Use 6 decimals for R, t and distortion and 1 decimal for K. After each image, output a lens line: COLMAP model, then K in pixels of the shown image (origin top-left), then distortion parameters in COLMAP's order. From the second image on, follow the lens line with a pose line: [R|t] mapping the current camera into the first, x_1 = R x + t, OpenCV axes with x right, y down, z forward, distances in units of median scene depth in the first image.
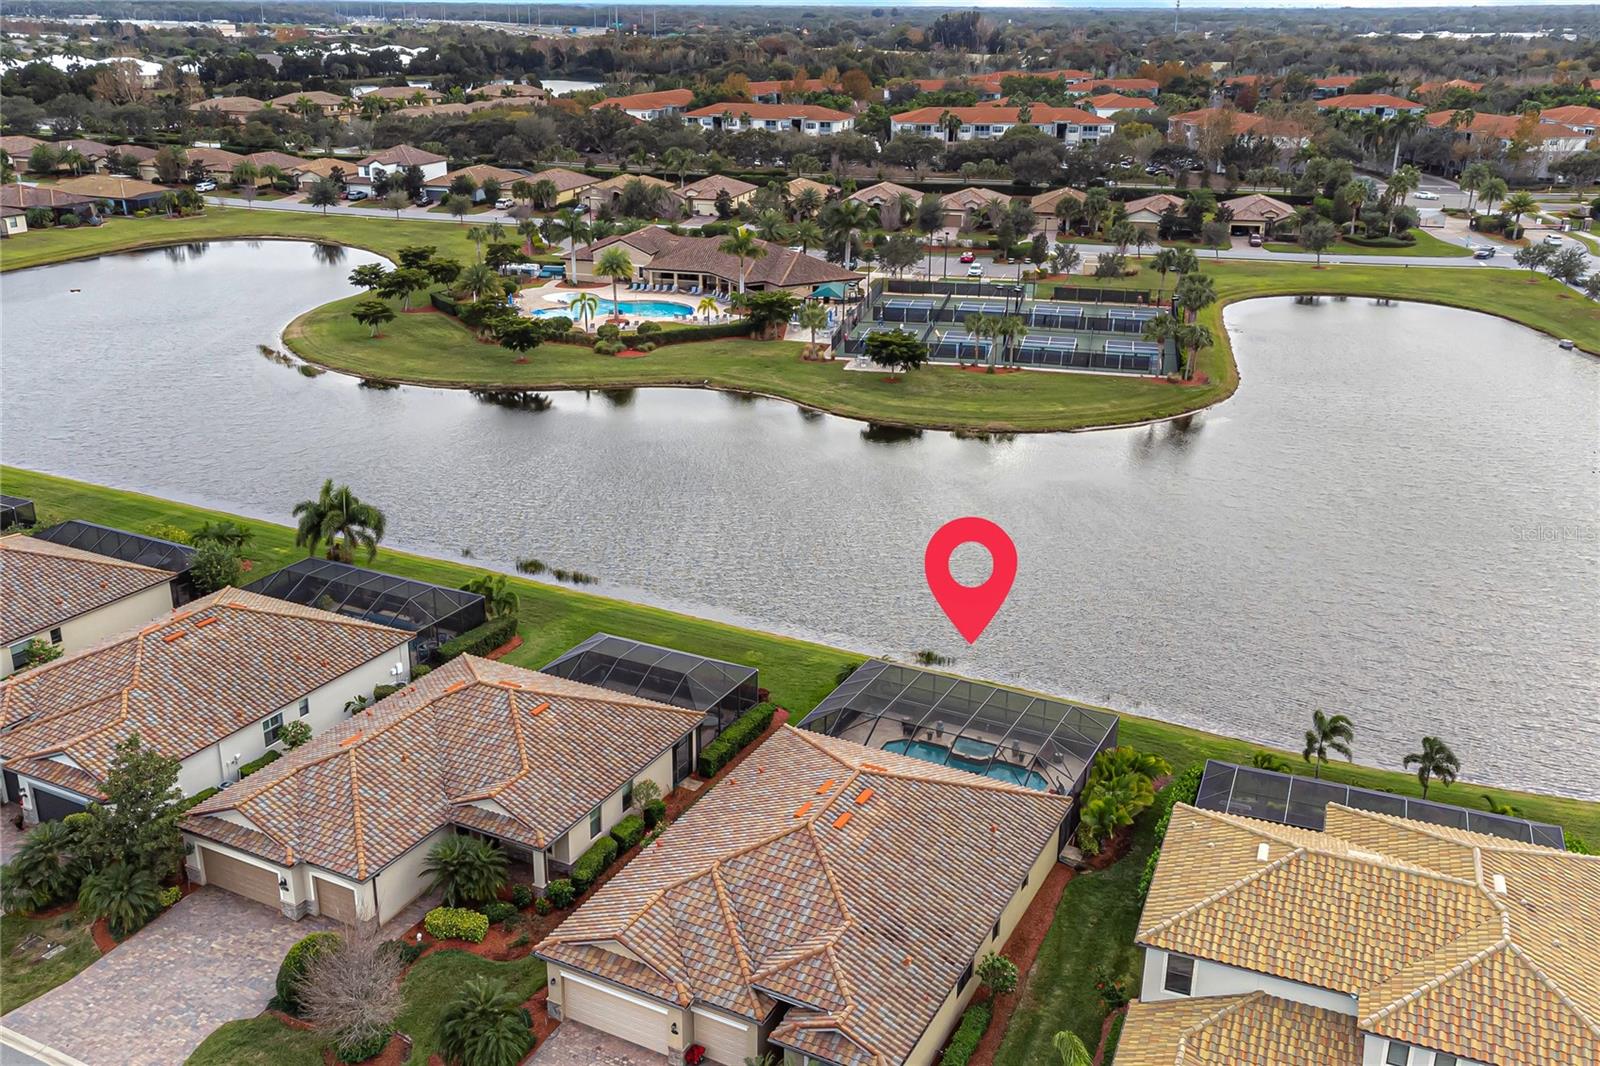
lens RADIAL K [[1443.8, 0, 800.0], [0, 1443.8, 533.0], [0, 0, 1]] dist [0.030136, 0.019505]
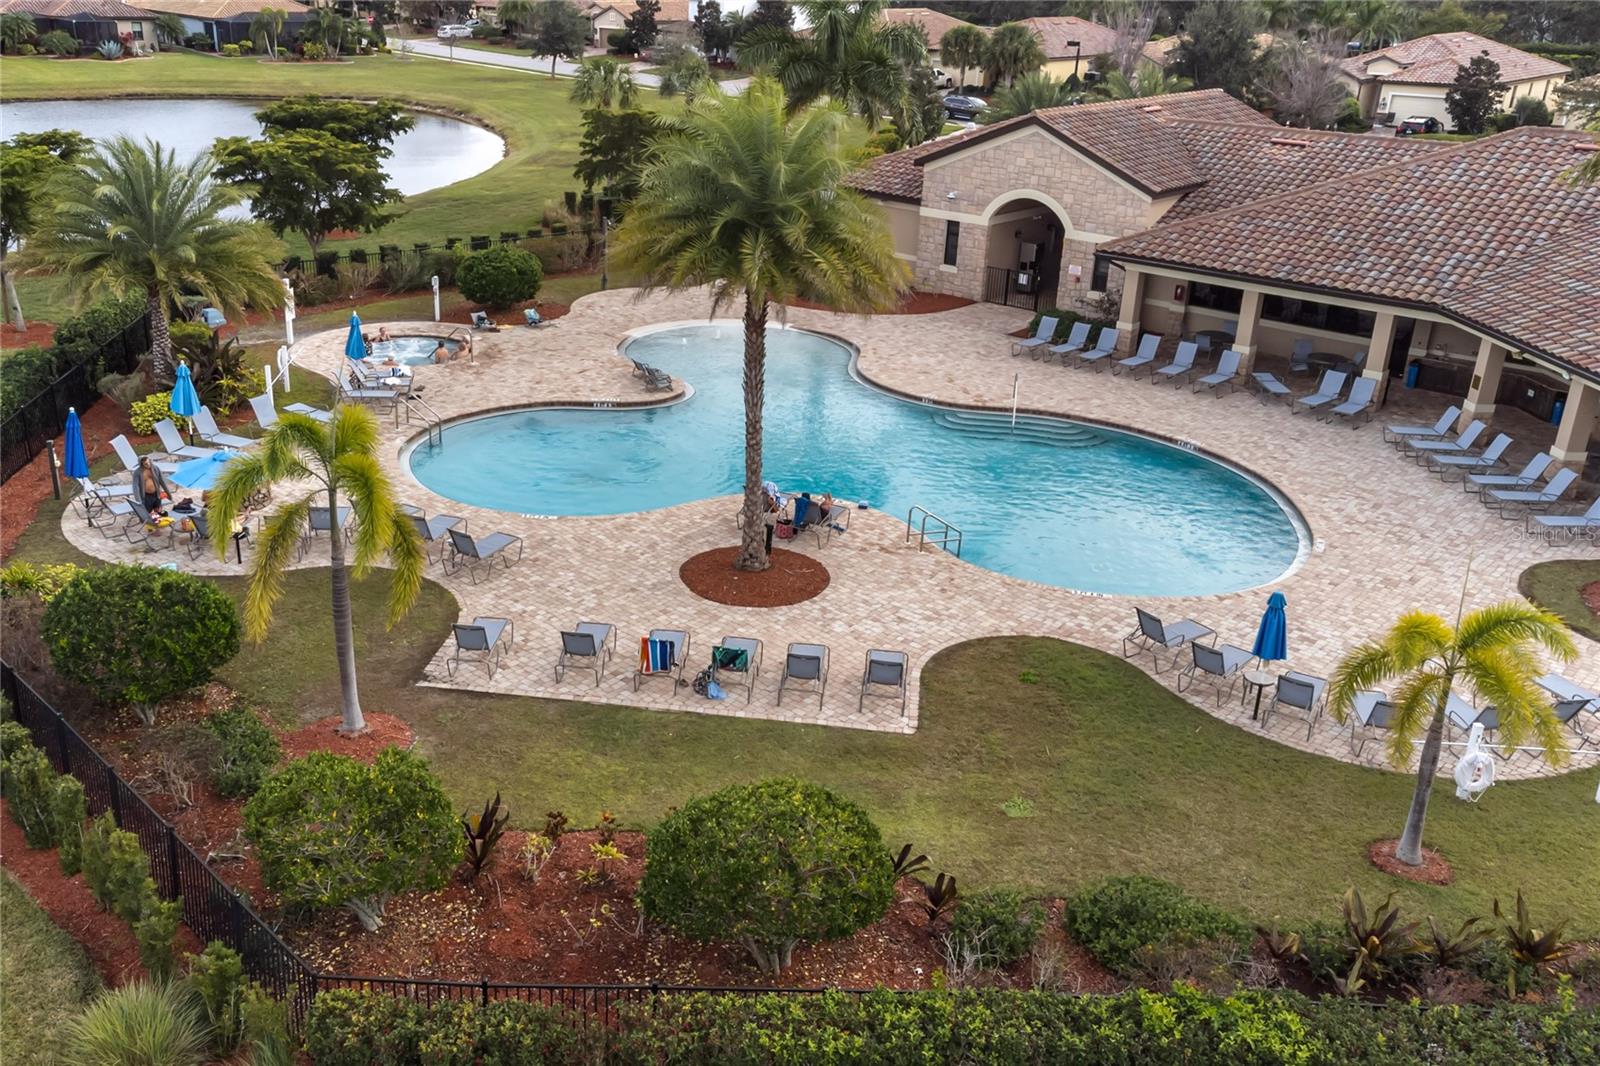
lens RADIAL K [[1443.8, 0, 800.0], [0, 1443.8, 533.0], [0, 0, 1]] dist [0.030136, 0.019505]
pose [[0.905973, 0.177714, -0.384228, -0.052587], [-0.171636, 0.983872, 0.050362, -0.128438], [0.386981, 0.020320, 0.921864, 0.696844]]
